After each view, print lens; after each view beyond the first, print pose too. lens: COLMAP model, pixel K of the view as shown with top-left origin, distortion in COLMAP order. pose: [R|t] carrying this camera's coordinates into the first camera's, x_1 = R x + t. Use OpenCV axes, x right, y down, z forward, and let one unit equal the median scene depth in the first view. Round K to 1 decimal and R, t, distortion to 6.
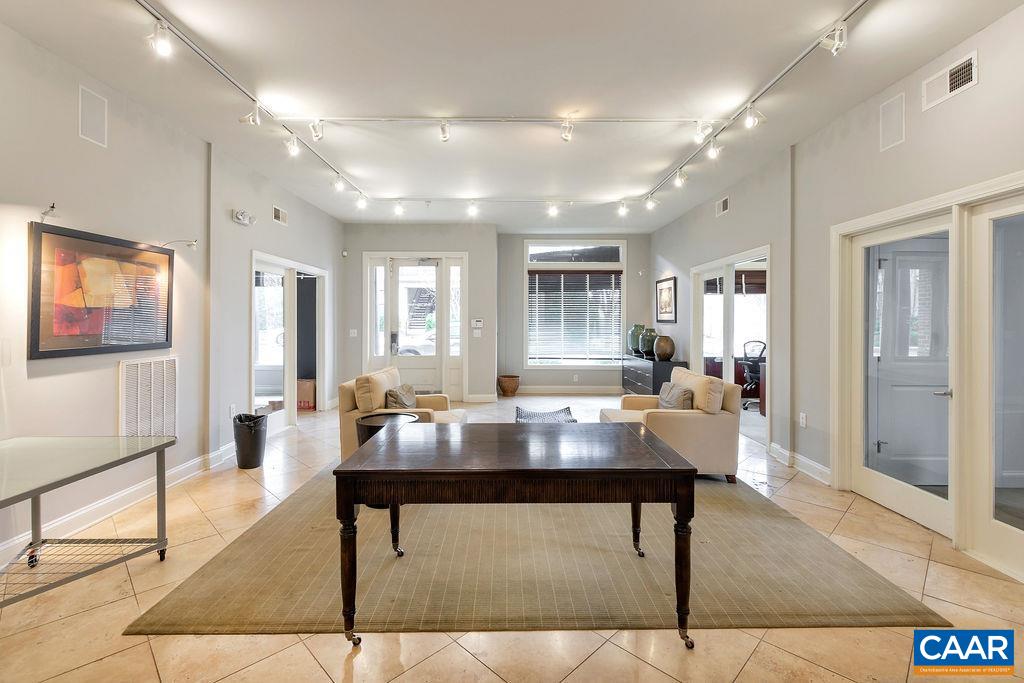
lens RADIAL K [[452.9, 0, 513.4], [0, 452.9, 319.8], [0, 0, 1]] dist [0.000786, 0.000019]
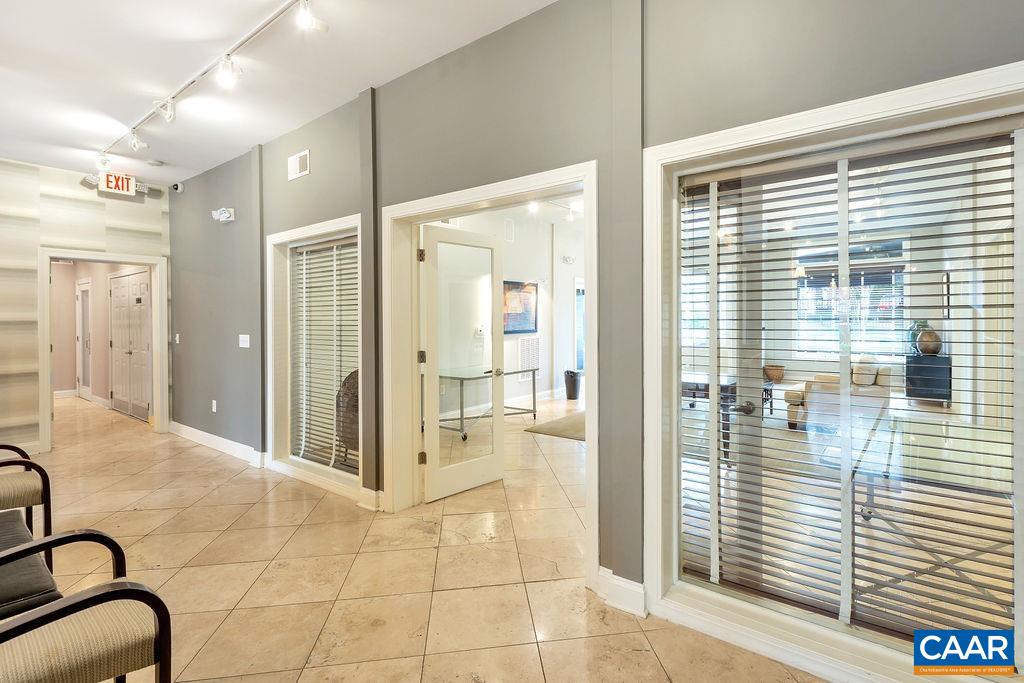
lens RADIAL K [[452.9, 0, 513.4], [0, 452.9, 319.8], [0, 0, 1]] dist [0.000786, 0.000019]
pose [[0.763588, -0.006746, -0.645669, 0.473418], [0.008411, 0.999965, -0.000500, 0.005564], [0.645649, -0.005048, 0.763617, -0.617765]]
